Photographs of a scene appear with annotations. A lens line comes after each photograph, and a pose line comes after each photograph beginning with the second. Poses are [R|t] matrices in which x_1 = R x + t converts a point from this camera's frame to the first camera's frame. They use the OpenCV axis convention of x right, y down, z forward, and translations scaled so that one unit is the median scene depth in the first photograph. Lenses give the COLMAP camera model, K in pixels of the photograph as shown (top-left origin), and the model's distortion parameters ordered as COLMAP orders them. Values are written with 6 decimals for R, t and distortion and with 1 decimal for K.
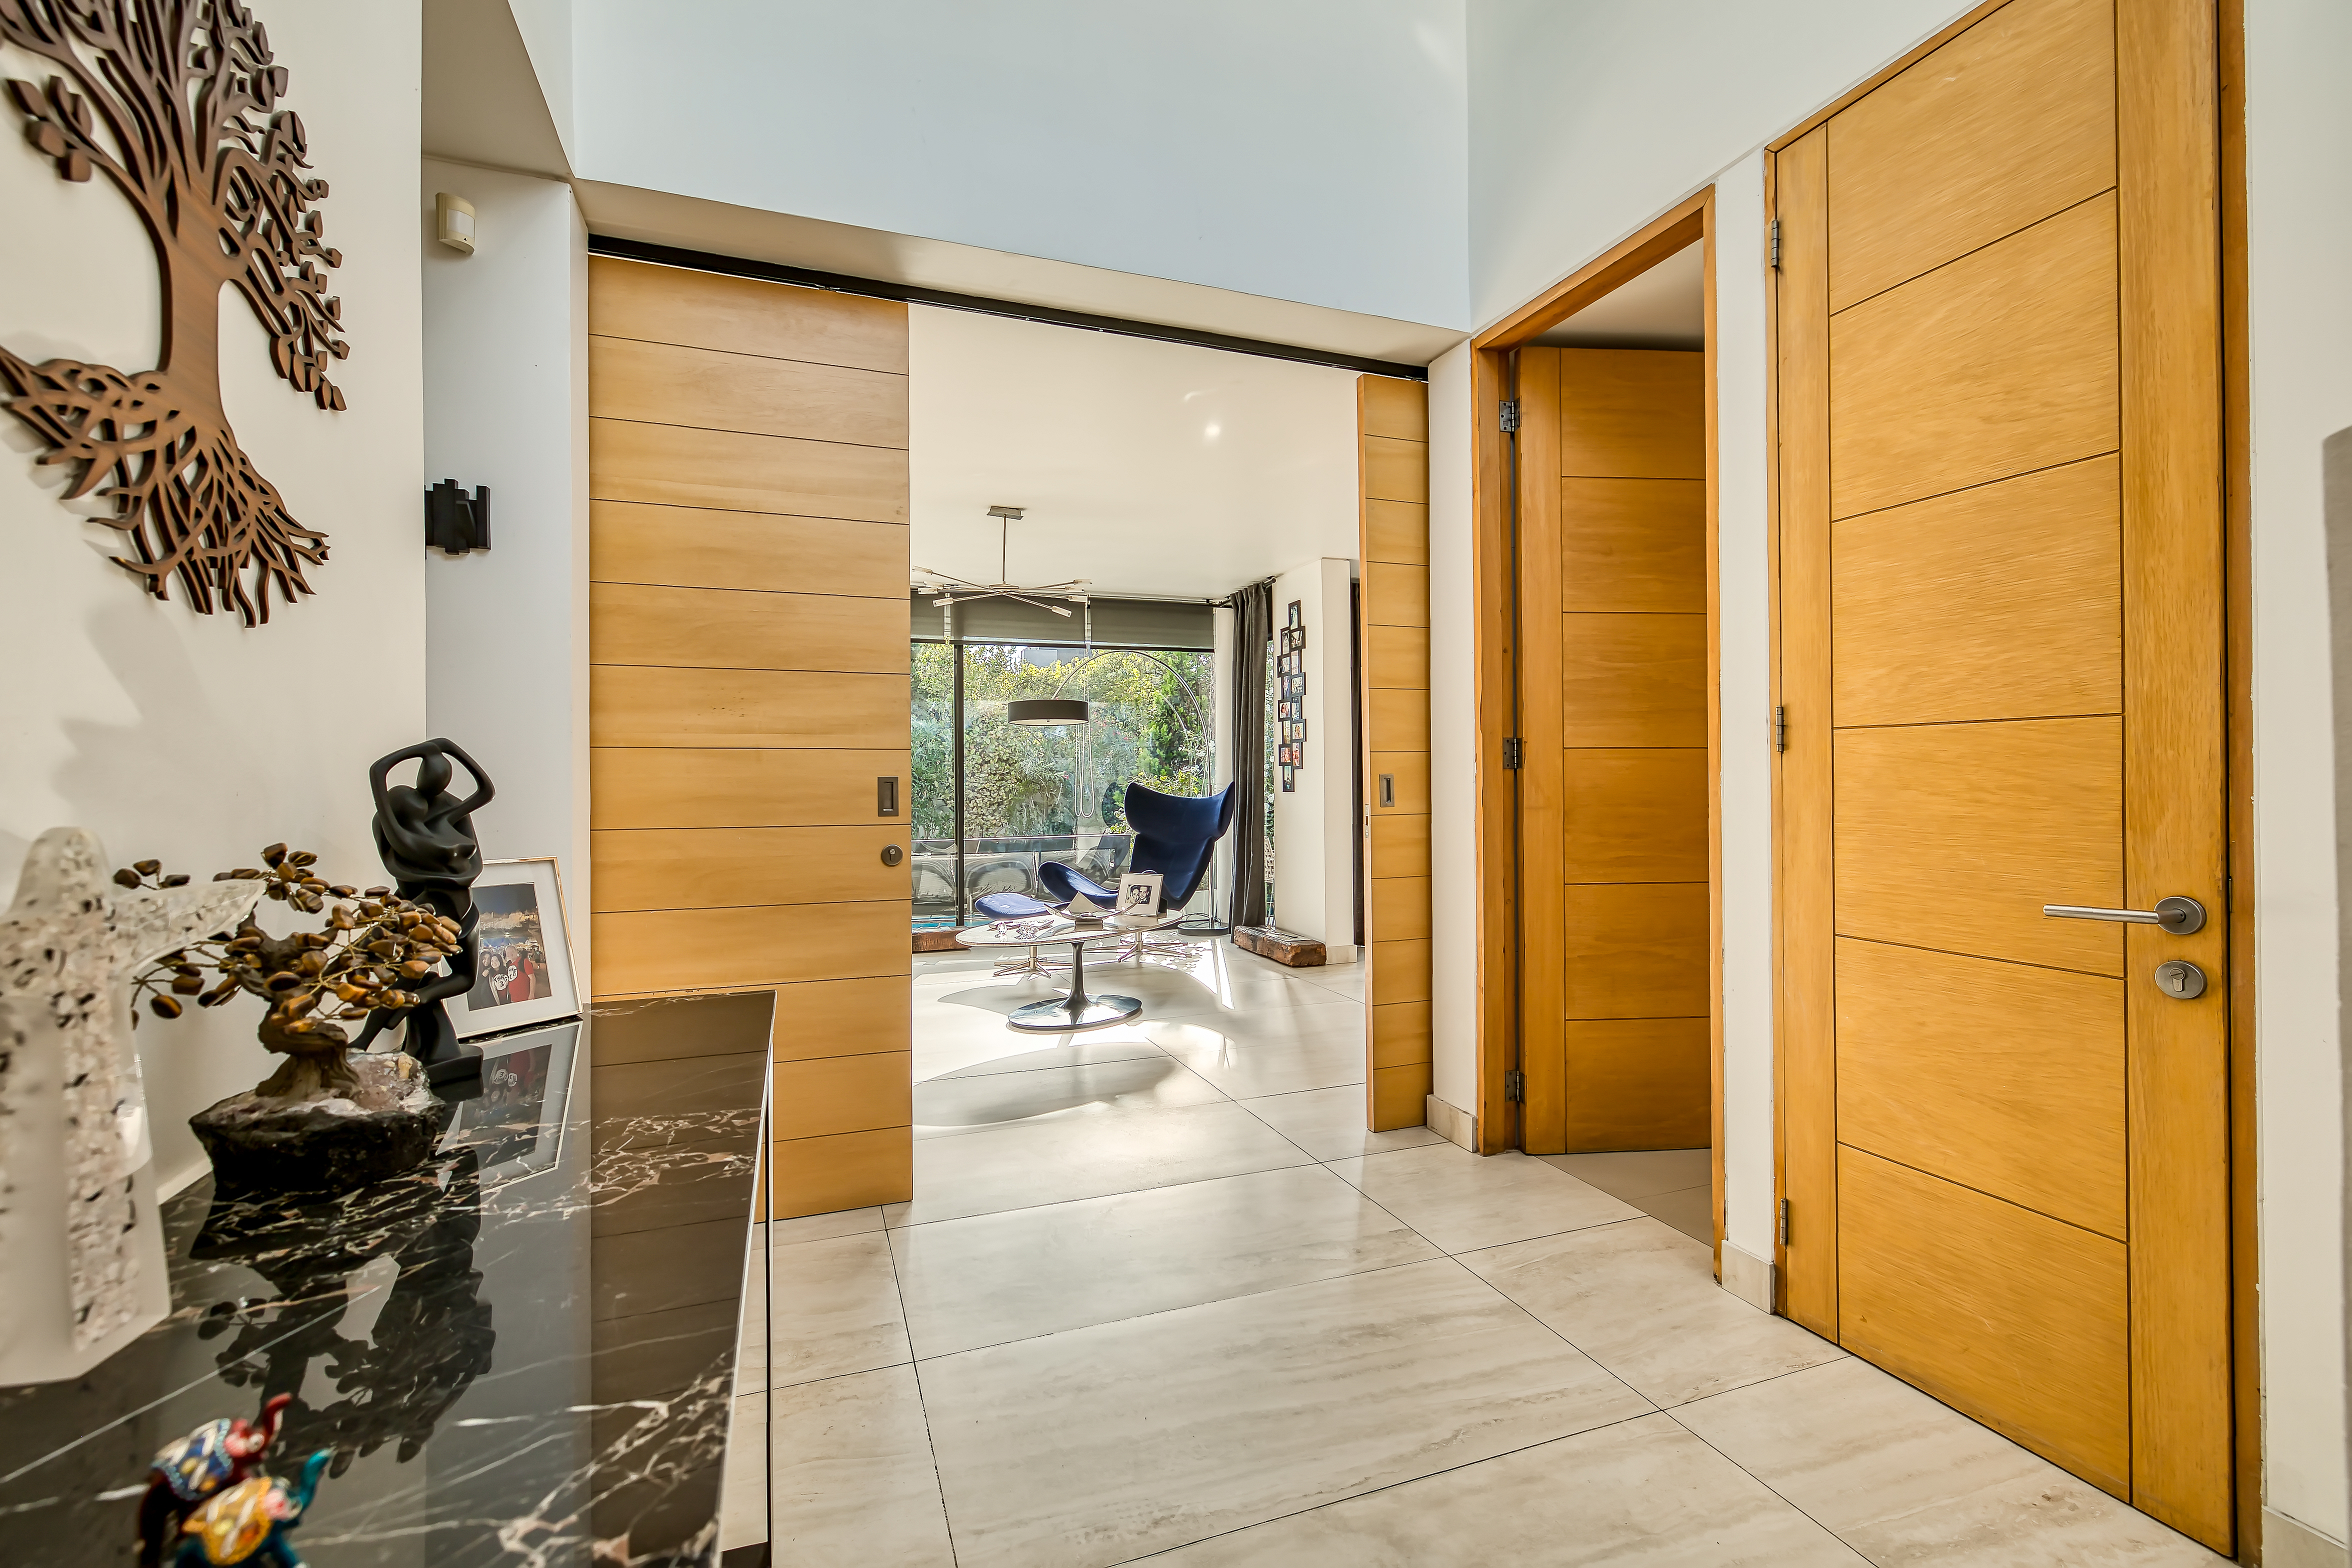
lens RADIAL K [[1006.3, 0, 1175.0], [0, 1006.3, 785.4], [0, 0, 1]] dist [-0.002149, 0.001497]
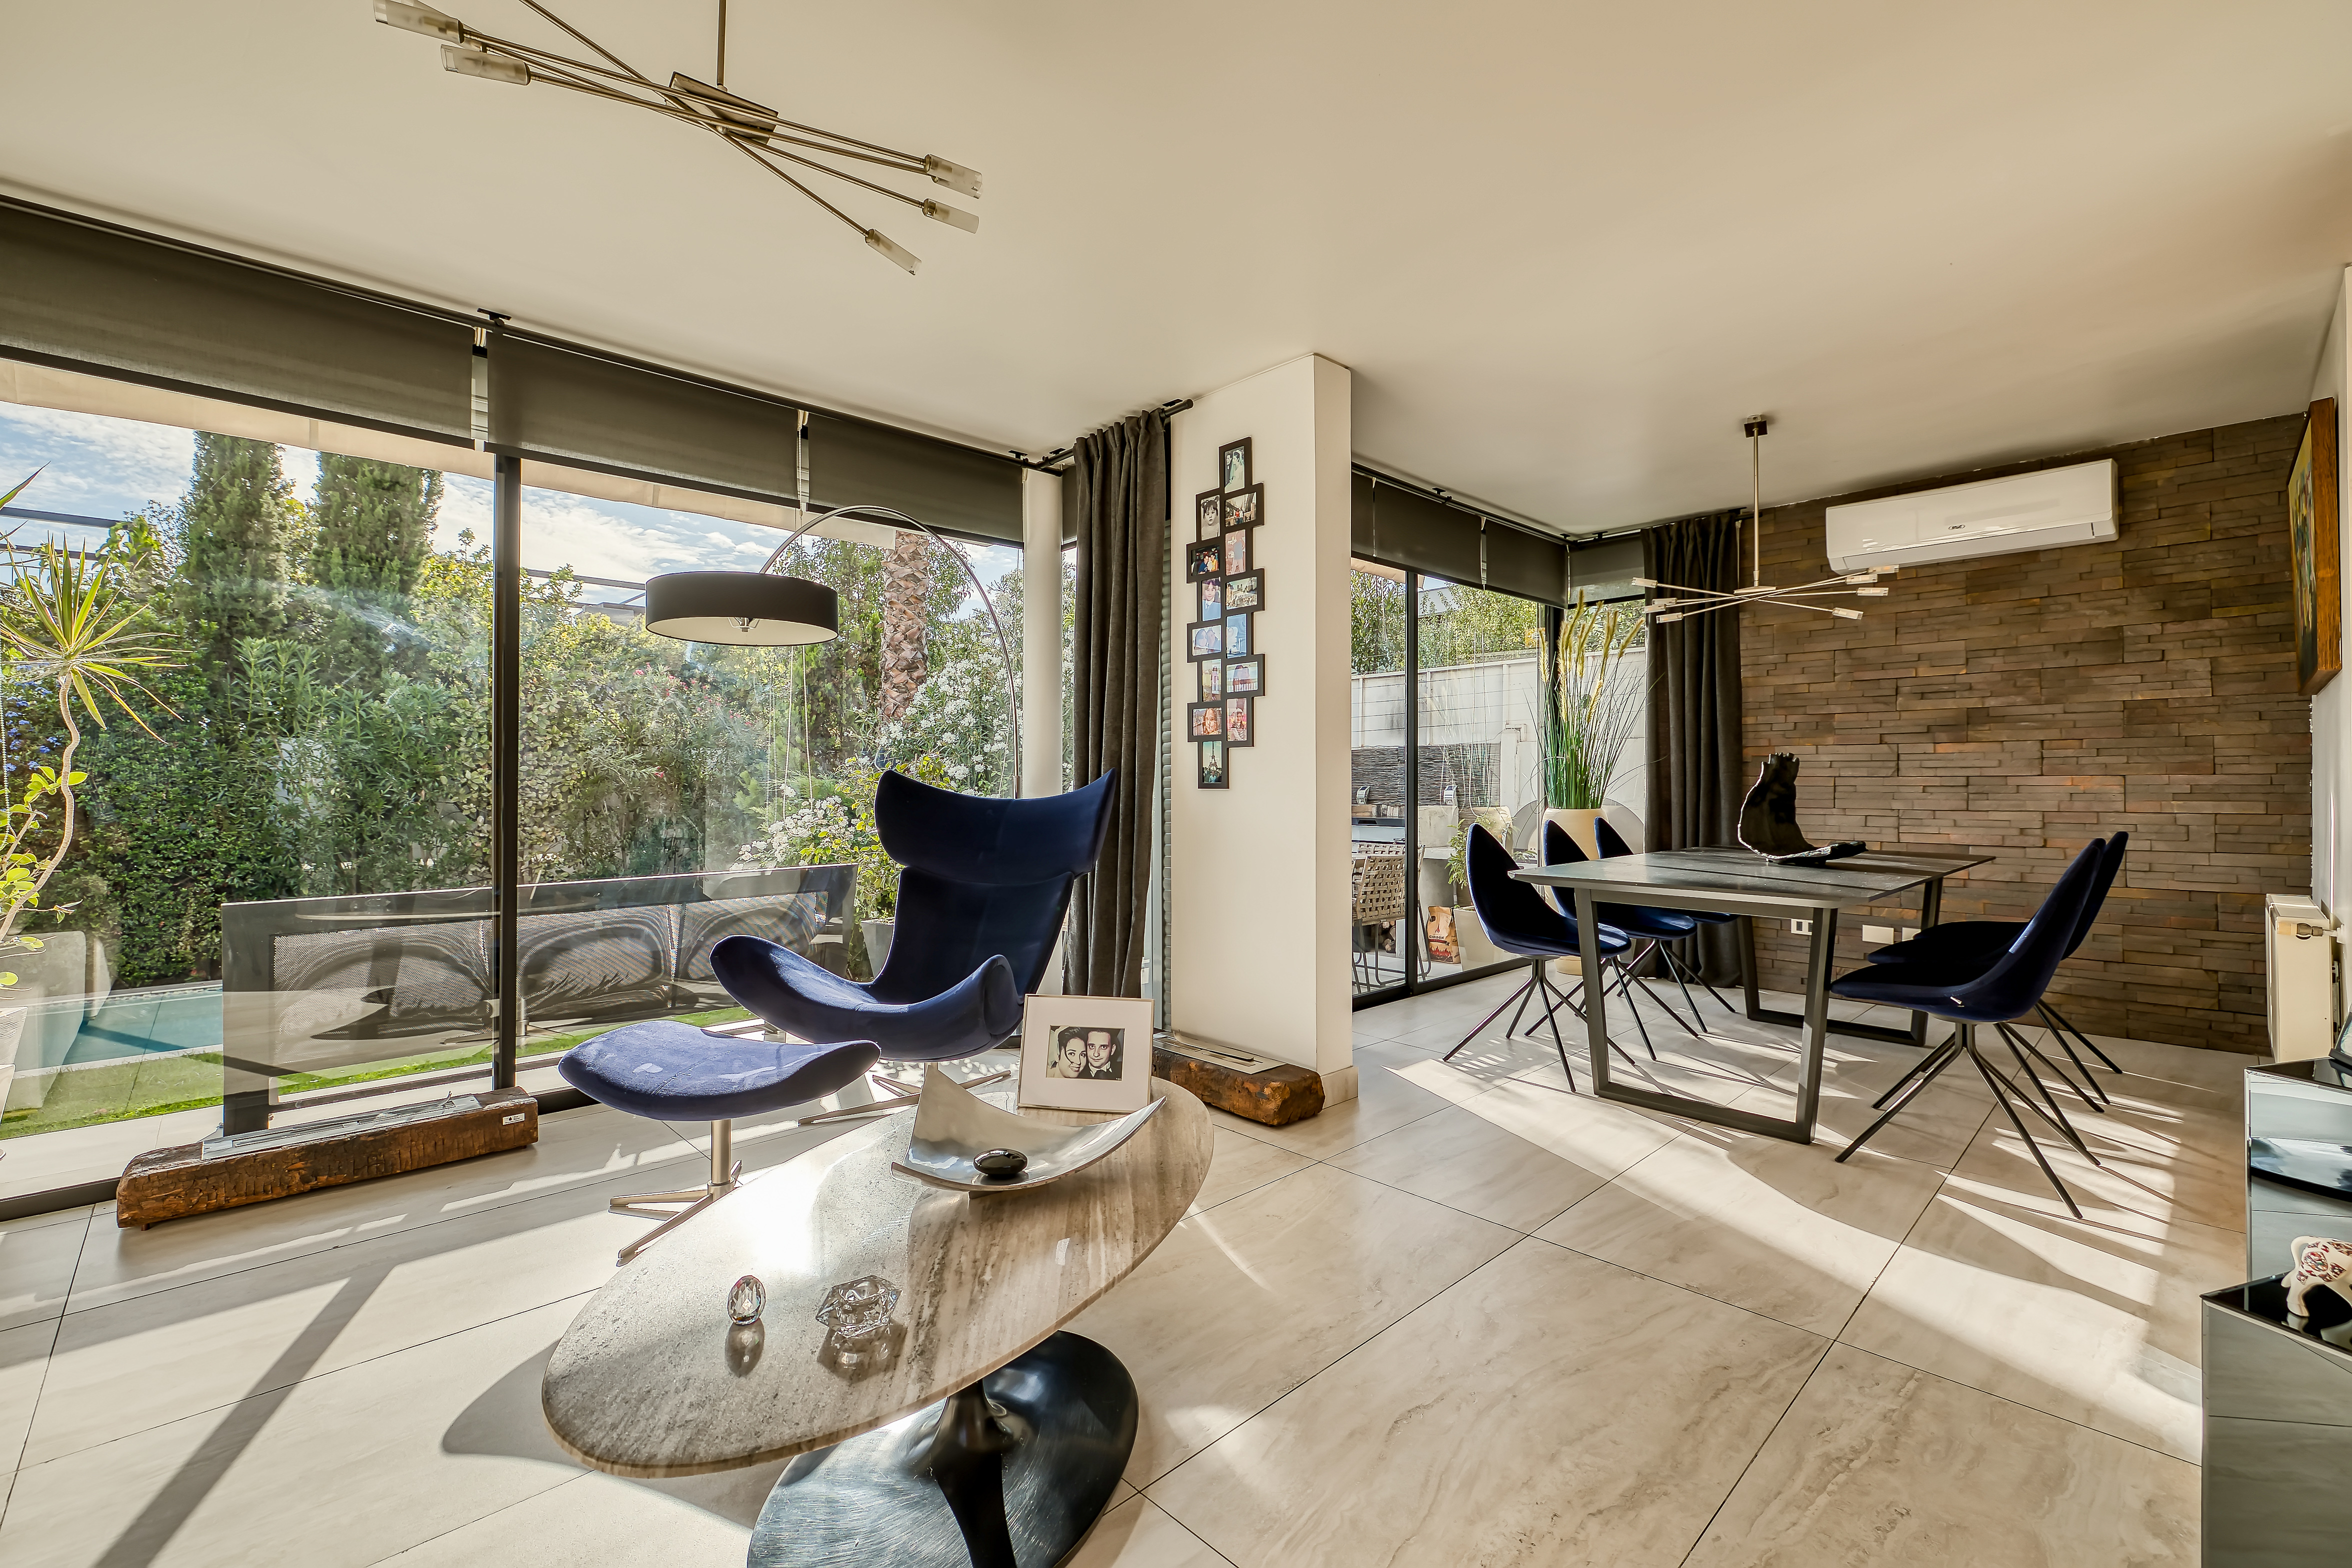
lens RADIAL K [[1006.3, 0, 1173.6], [0, 1006.3, 785.7], [0, 0, 1]] dist [-0.002149, 0.001497]
pose [[0.922007, 0.008489, 0.387081, -0.119177], [-0.008130, 0.999964, -0.002565, 0.006250], [-0.387089, -0.000782, 0.922042, 0.494286]]
